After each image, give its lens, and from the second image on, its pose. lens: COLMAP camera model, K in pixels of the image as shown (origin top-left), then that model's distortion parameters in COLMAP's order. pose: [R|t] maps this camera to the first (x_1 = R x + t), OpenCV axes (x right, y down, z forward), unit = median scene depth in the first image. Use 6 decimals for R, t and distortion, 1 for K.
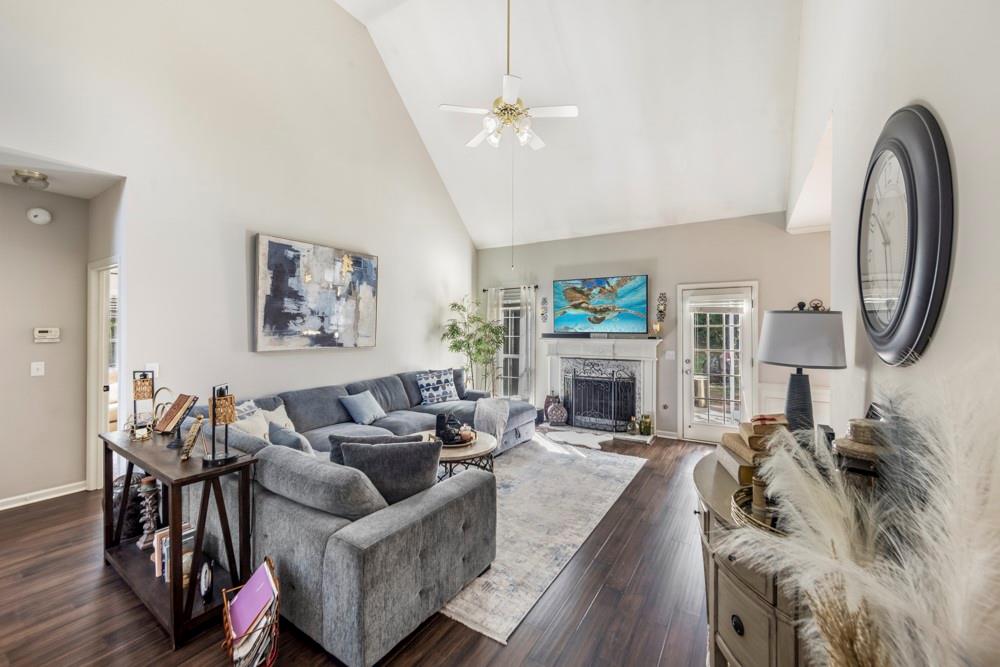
lens RADIAL K [[397.9, 0, 498.1], [0, 397.9, 327.4], [0, 0, 1]] dist [0.000281, 0.000346]
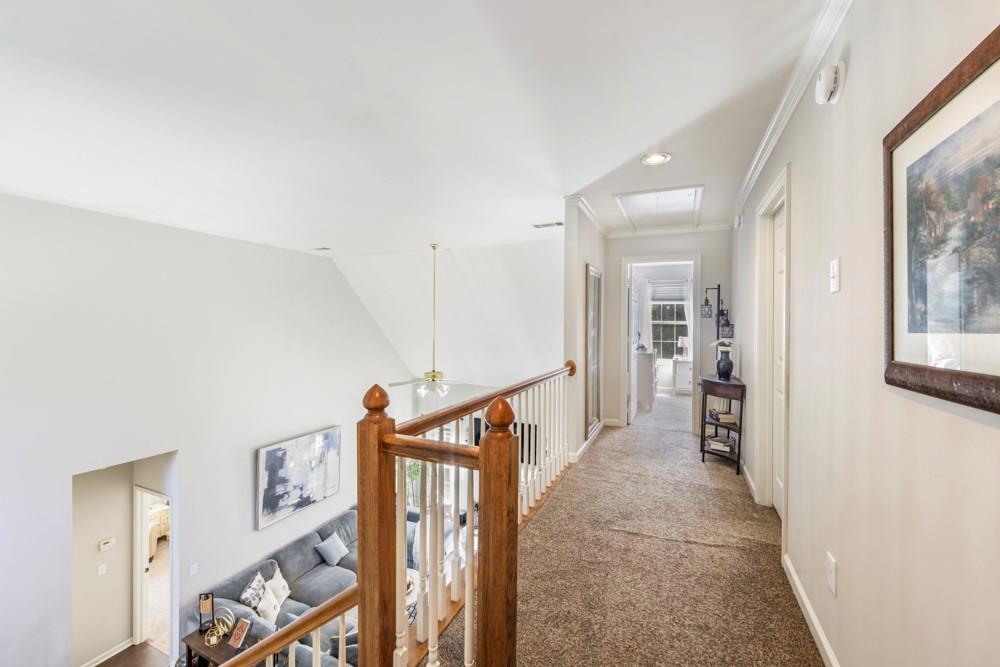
lens RADIAL K [[397.9, 0, 498.1], [0, 397.9, 327.4], [0, 0, 1]] dist [0.000281, 0.000346]
pose [[0.990599, 0.002655, 0.136774, 0.049545], [-0.003966, 0.999949, 0.009316, -0.627475], [-0.136742, -0.009771, 0.990559, -0.487831]]
